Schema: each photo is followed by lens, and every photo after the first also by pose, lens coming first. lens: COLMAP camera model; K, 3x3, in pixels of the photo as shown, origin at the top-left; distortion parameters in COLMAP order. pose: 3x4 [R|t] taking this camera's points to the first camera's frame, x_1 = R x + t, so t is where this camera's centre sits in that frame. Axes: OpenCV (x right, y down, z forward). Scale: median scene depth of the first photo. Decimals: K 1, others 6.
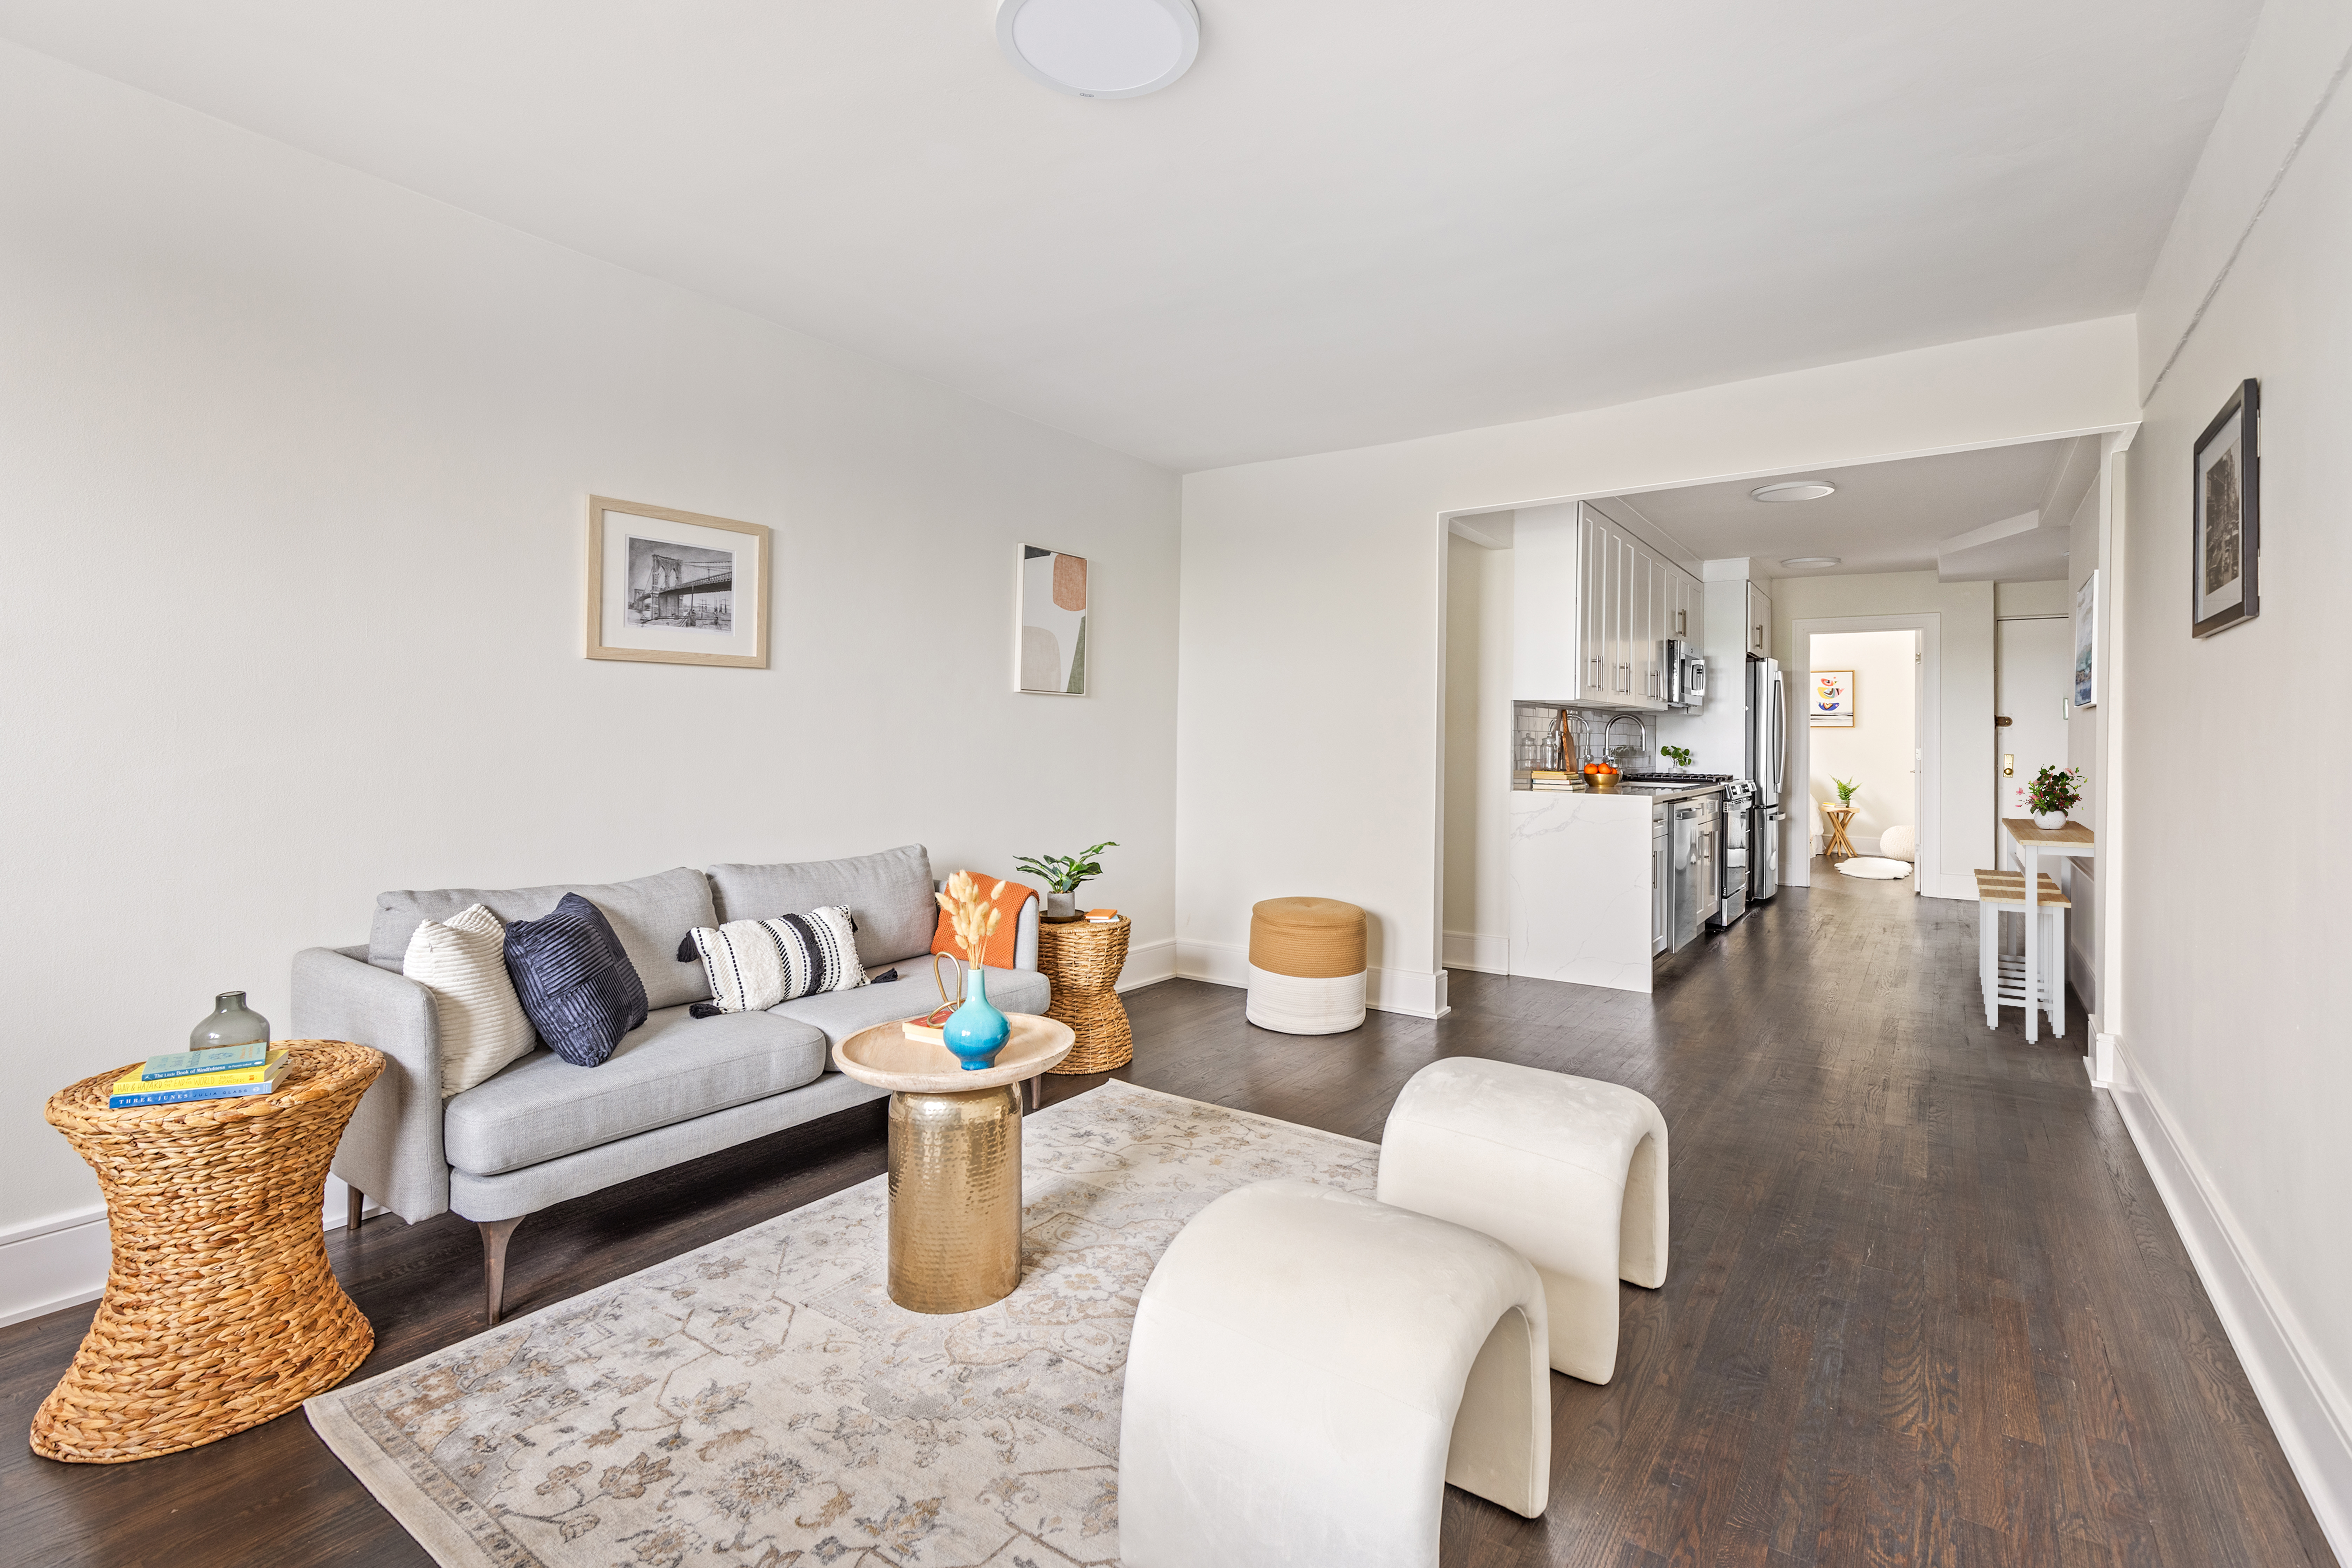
lens RADIAL K [[1069.7, 0, 1177.7], [0, 1069.7, 769.3], [0, 0, 1]] dist [0.003165, -0.002041]
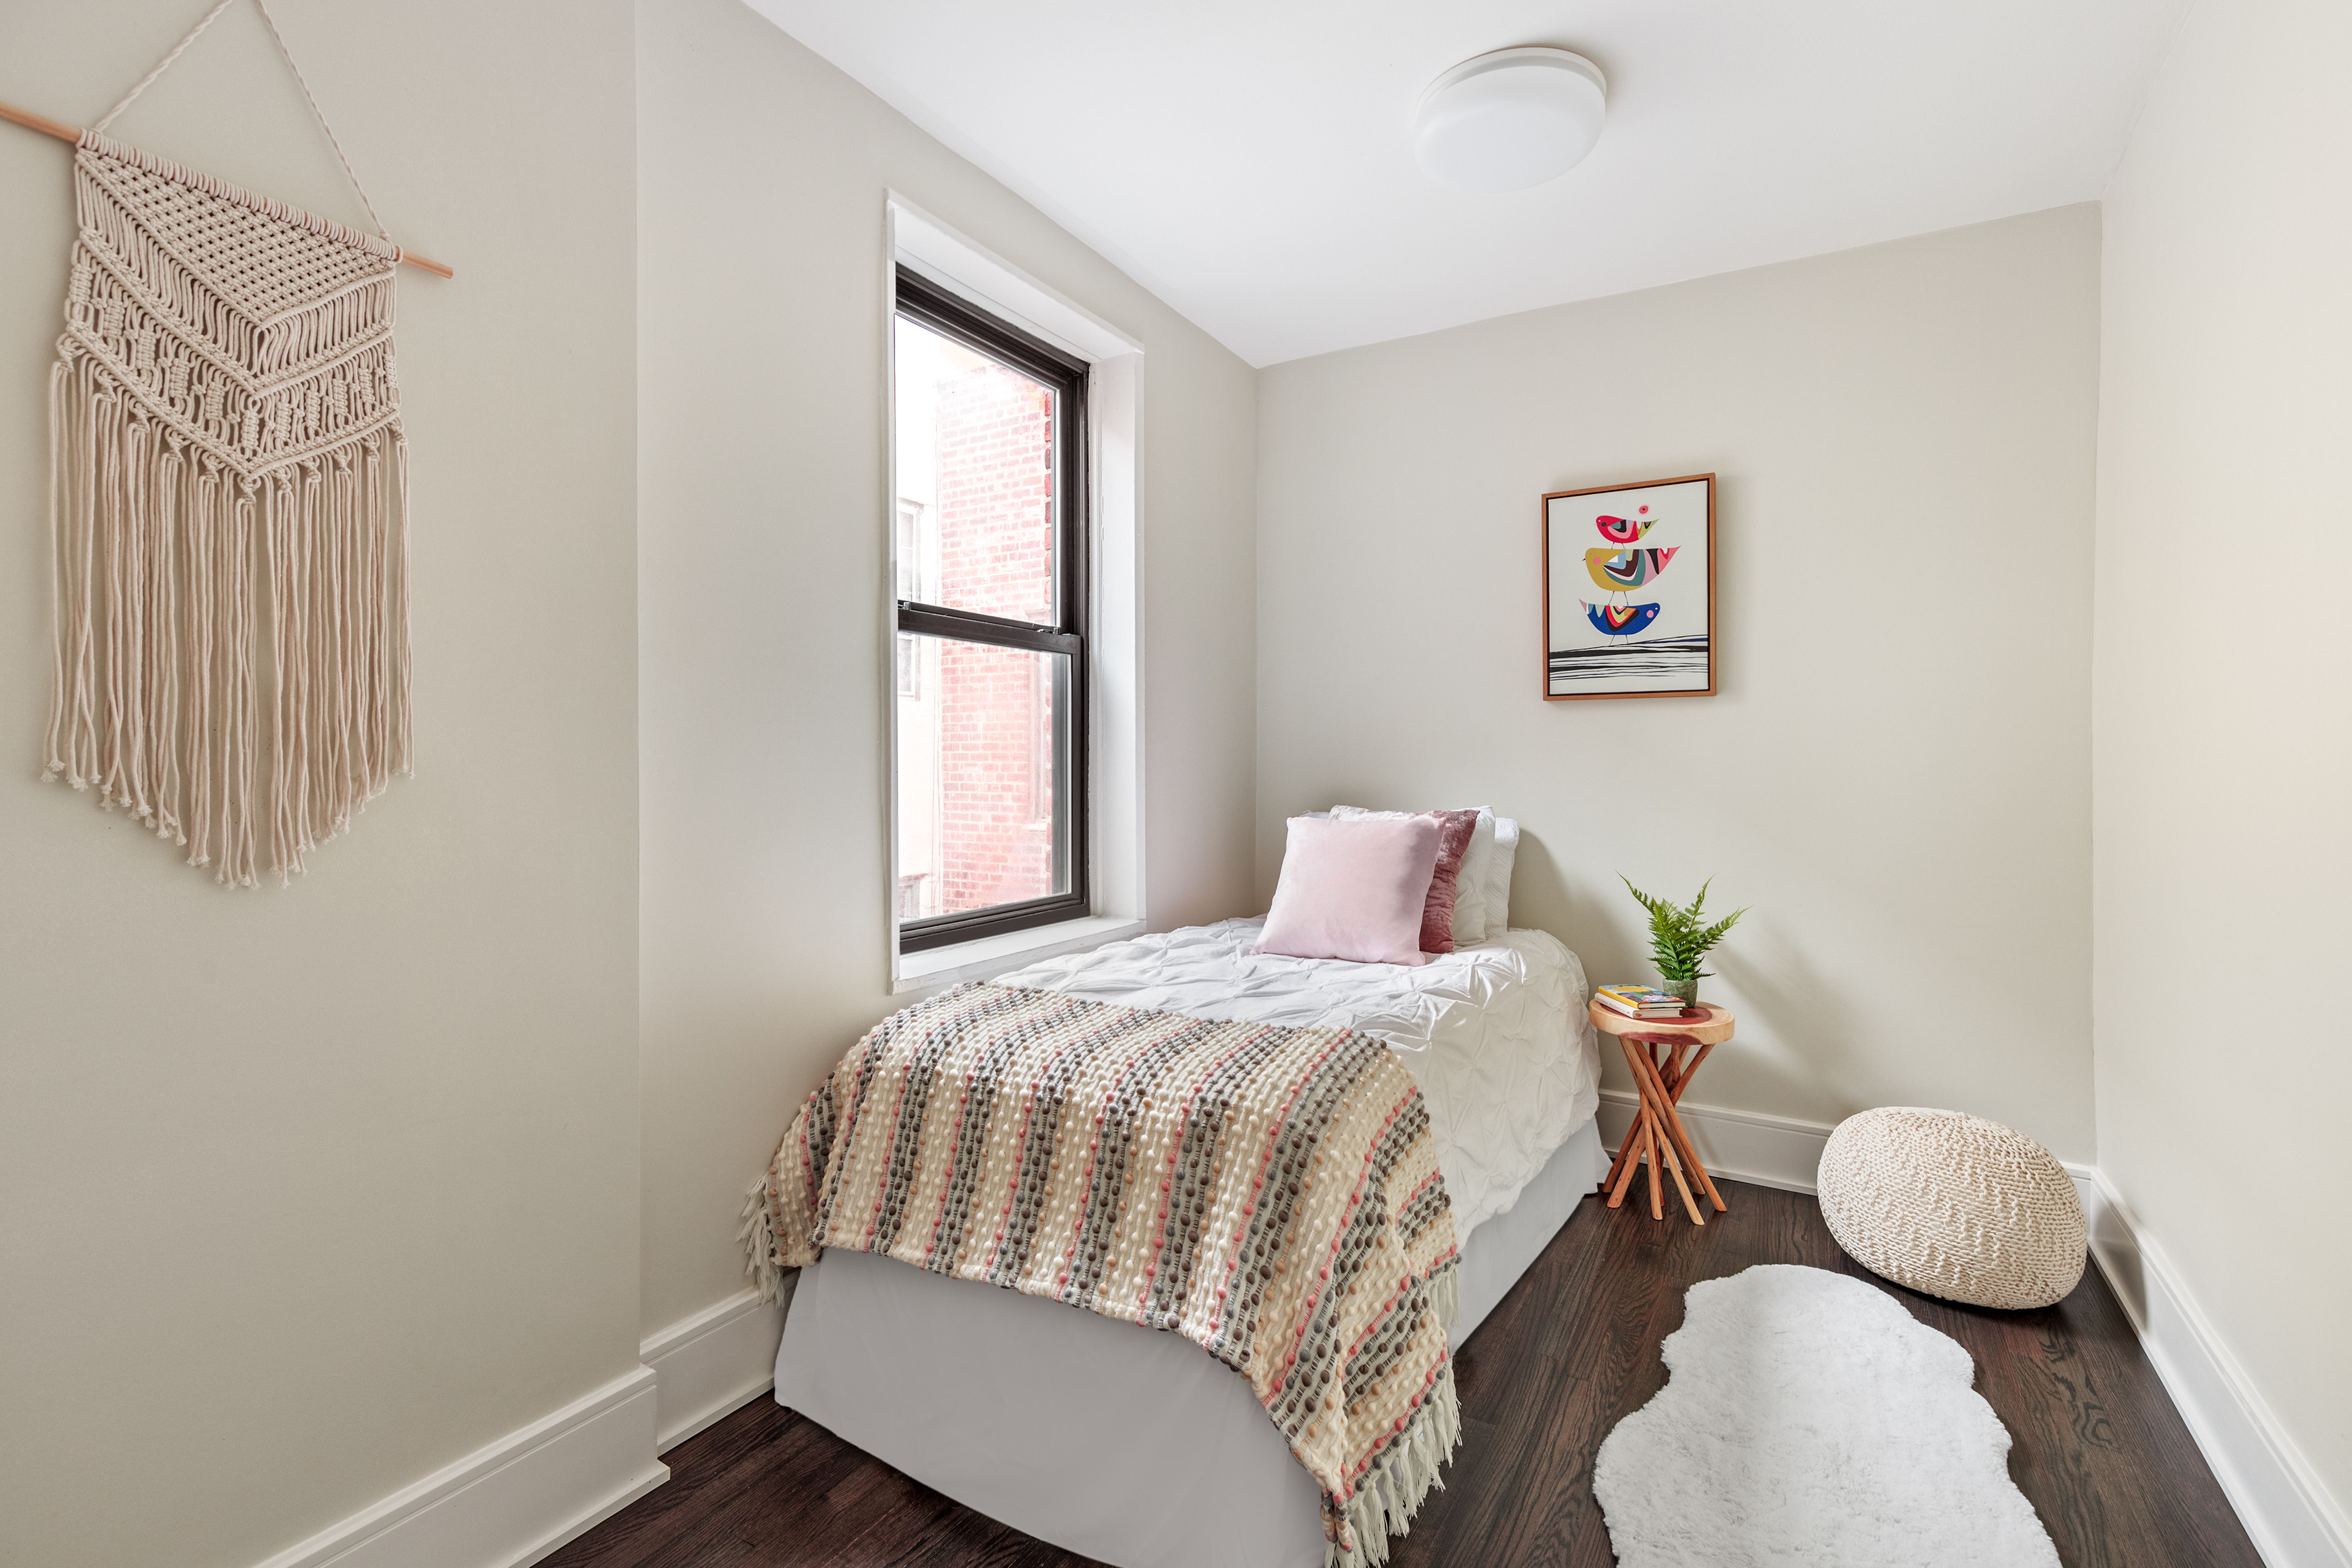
lens RADIAL K [[1069.7, 0, 1172.7], [0, 1069.7, 771.2], [0, 0, 1]] dist [0.003165, -0.002041]
pose [[0.998324, -0.009623, 0.057060, 0.483179], [0.009219, 0.999931, 0.007335, -0.023884], [-0.057127, -0.006797, 0.998344, 0.743981]]
